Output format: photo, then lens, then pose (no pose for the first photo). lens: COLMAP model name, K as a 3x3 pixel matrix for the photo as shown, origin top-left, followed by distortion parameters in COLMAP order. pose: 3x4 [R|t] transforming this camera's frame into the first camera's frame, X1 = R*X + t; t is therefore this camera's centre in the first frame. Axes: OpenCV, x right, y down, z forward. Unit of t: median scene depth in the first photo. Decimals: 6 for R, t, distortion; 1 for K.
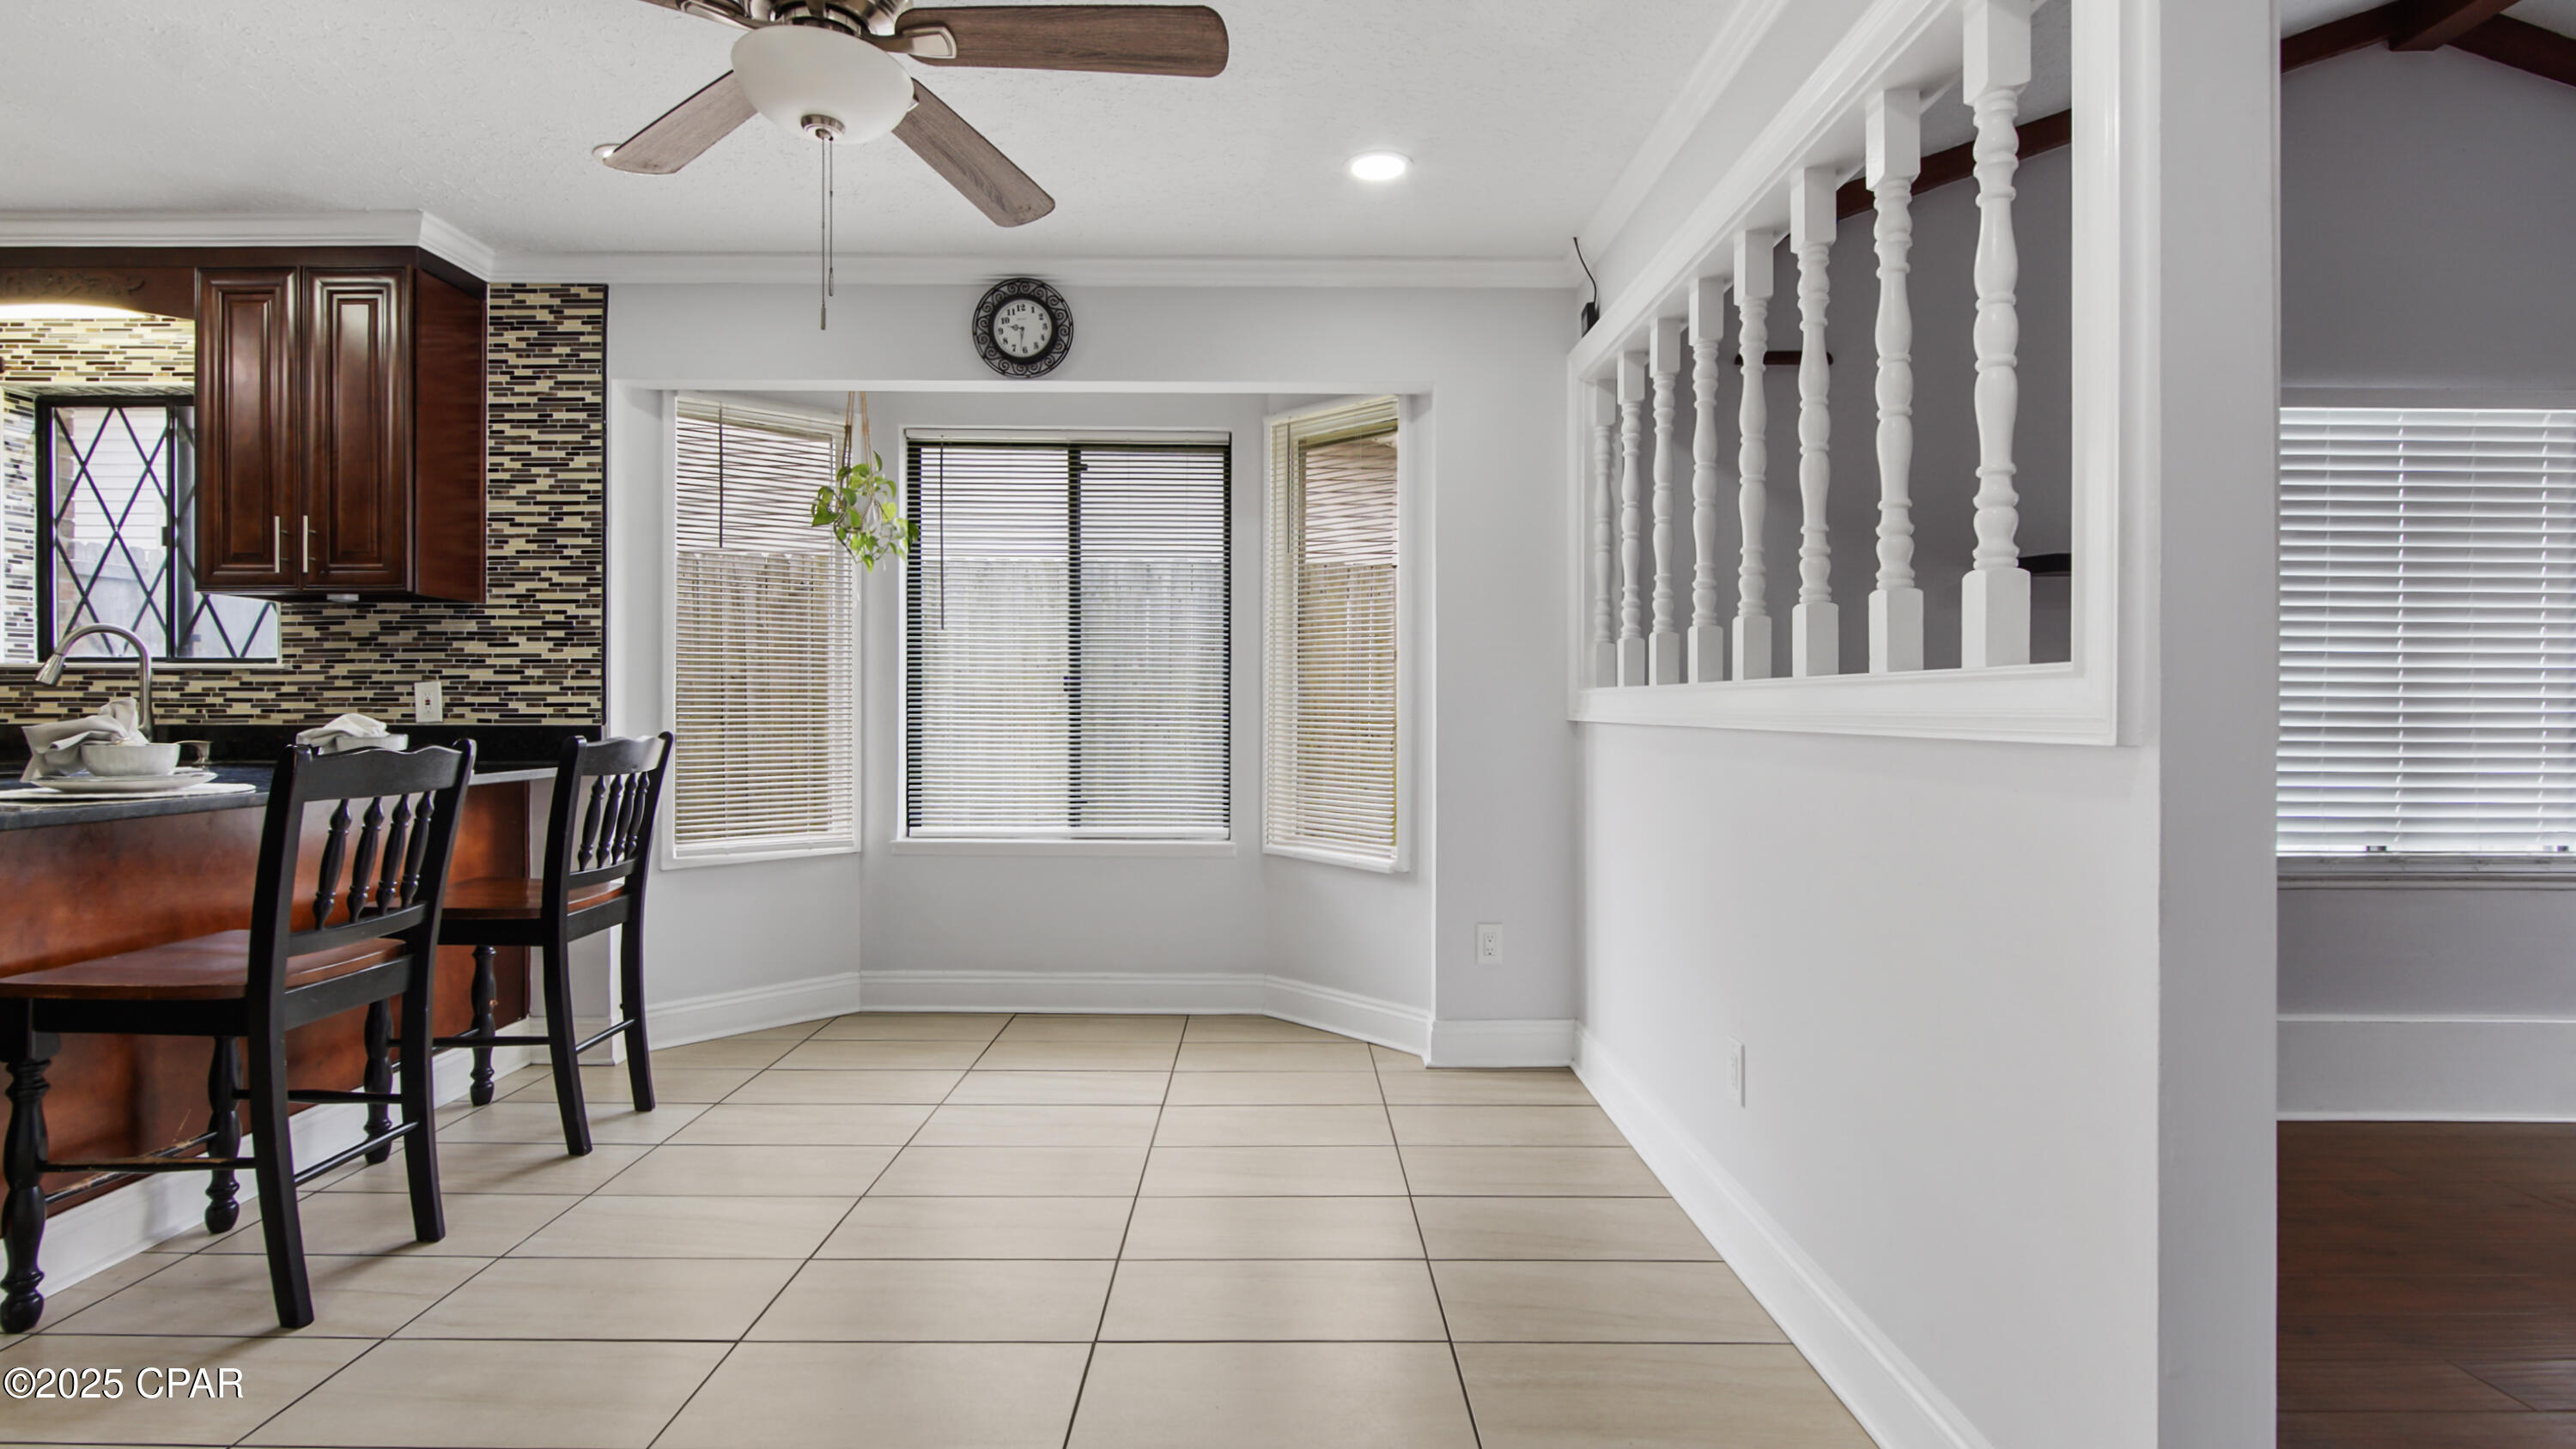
lens RADIAL K [[1248.6, 0, 1278.1], [0, 1248.6, 720.1], [0, 0, 1]] dist [0.003898, -0.000019]
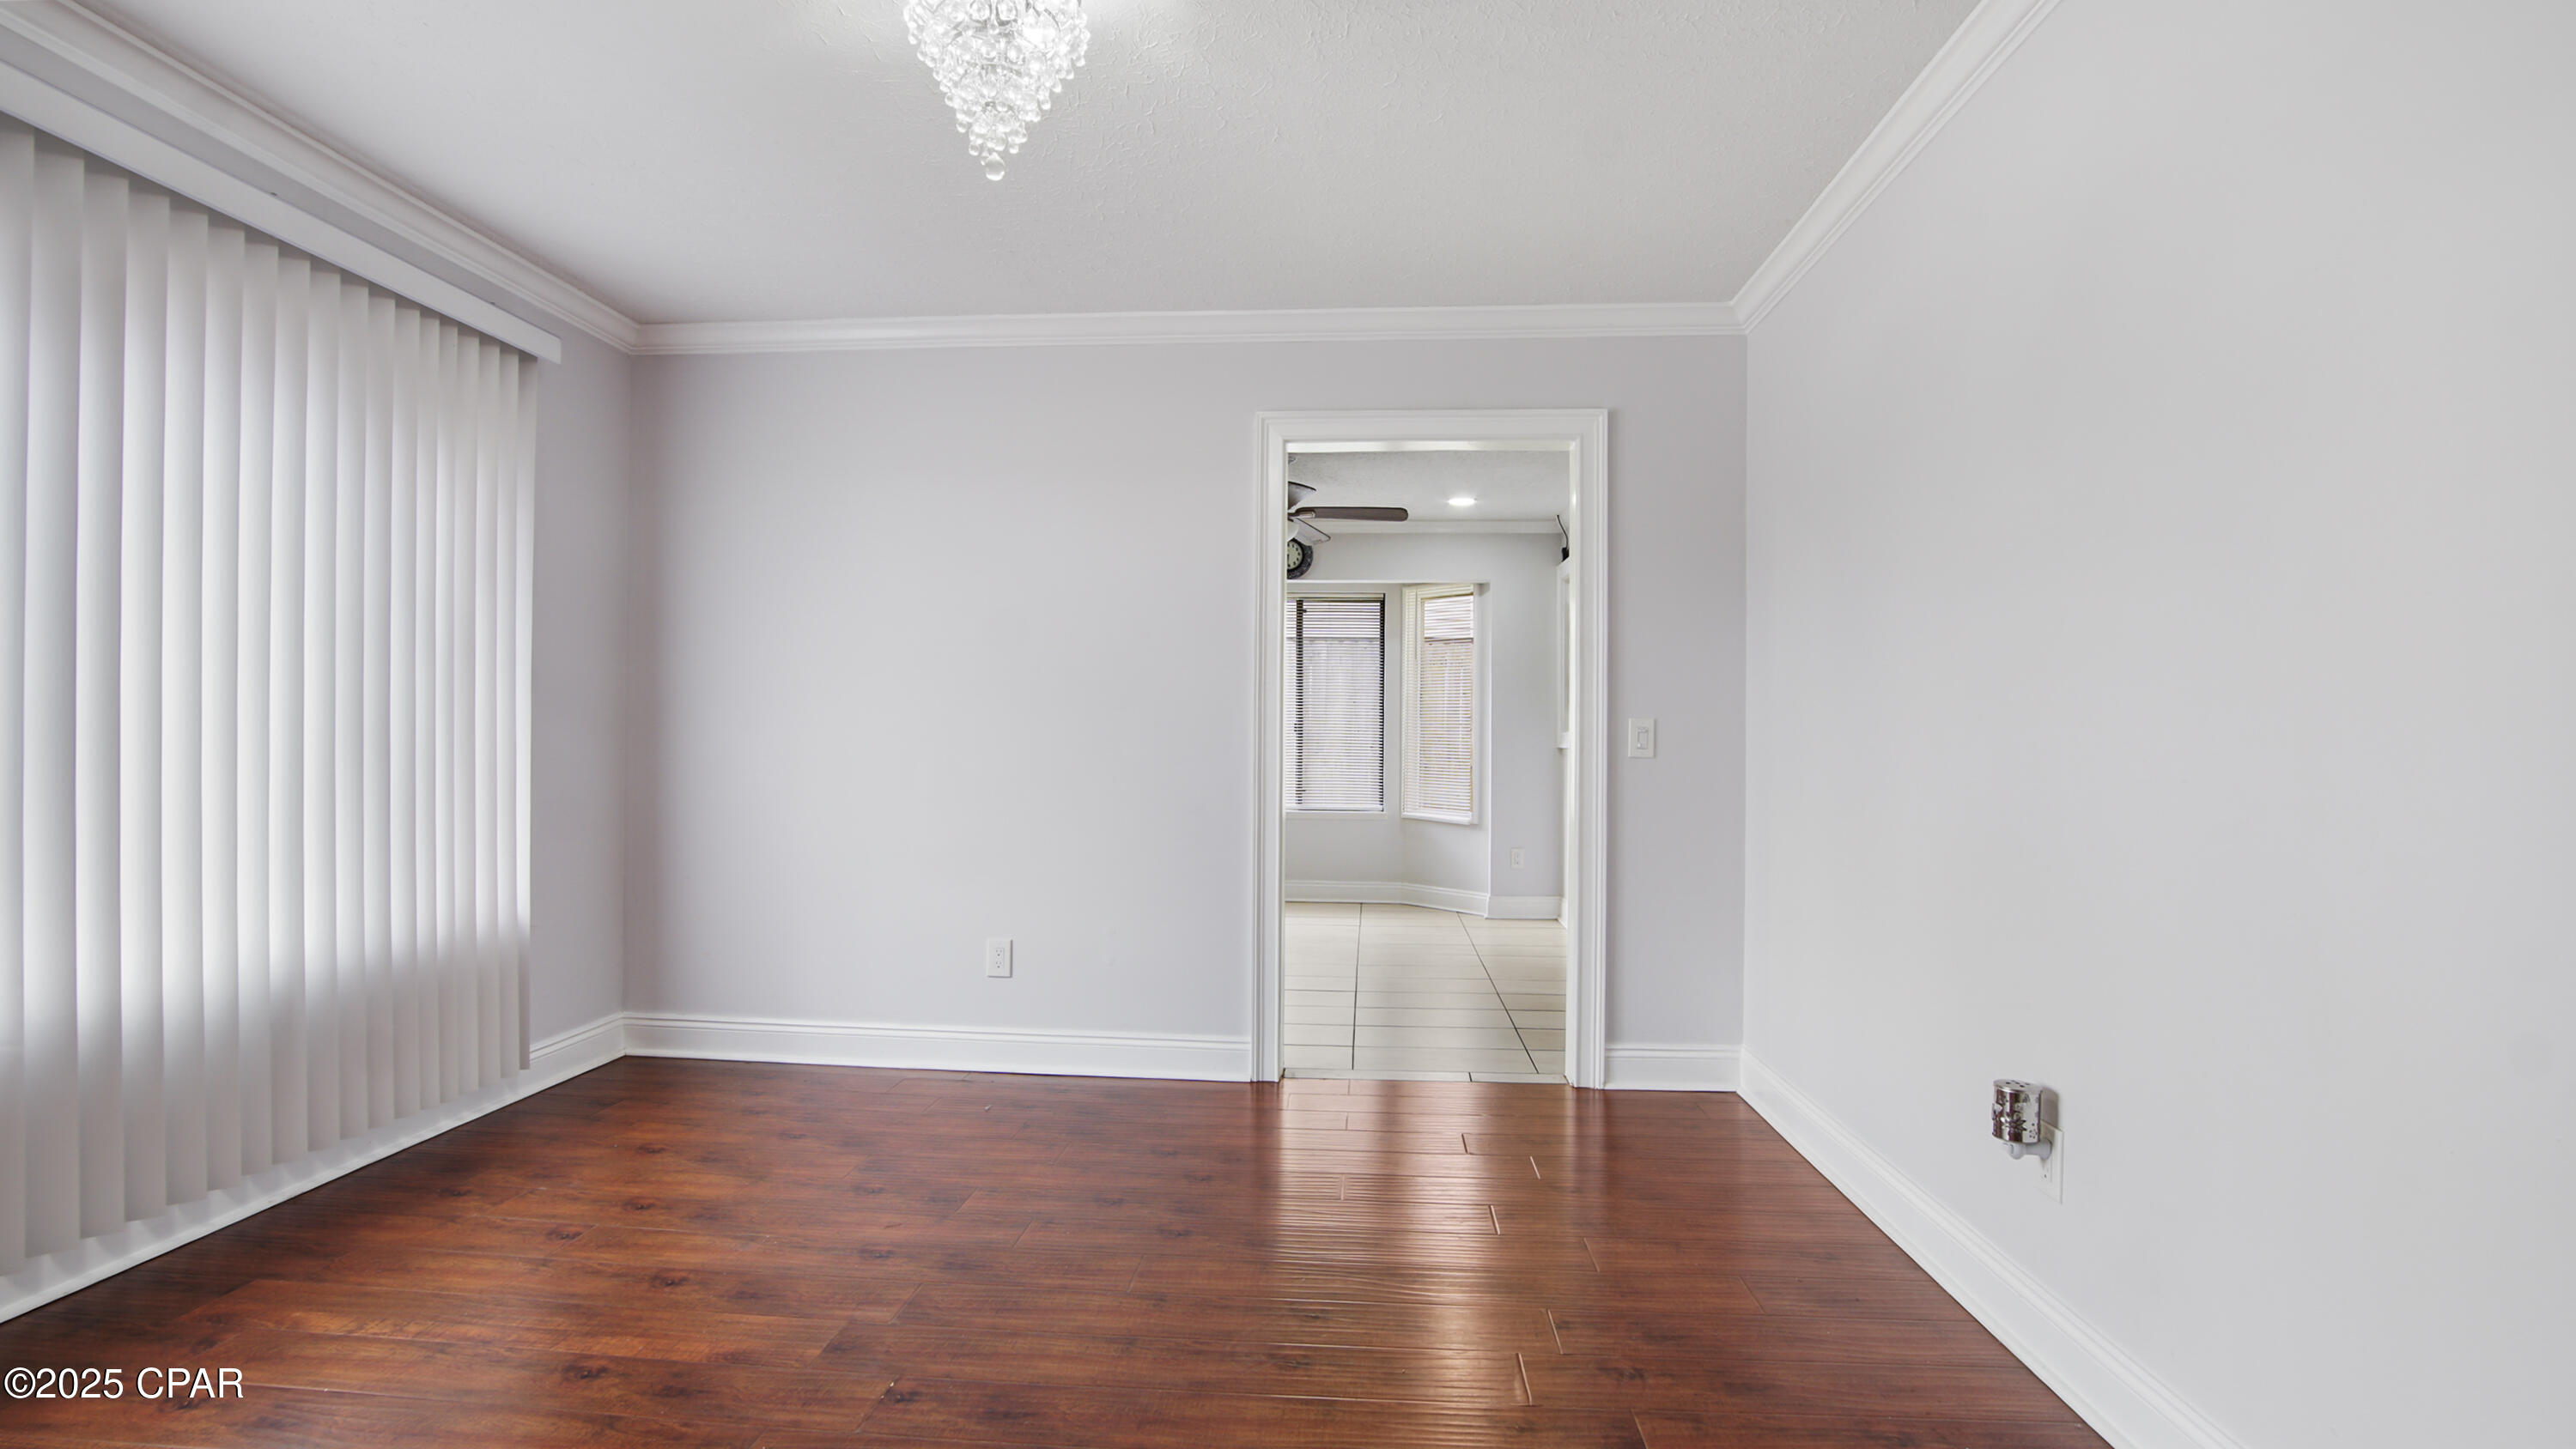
lens RADIAL K [[1248.6, 0, 1301.6], [0, 1248.6, 739.9], [0, 0, 1]] dist [0.003898, -0.000019]
pose [[0.997968, 0.003480, -0.063621, -0.049285], [-0.003818, 0.999979, -0.005188, -0.000326], [0.063601, 0.005420, 0.997961, -1.000377]]
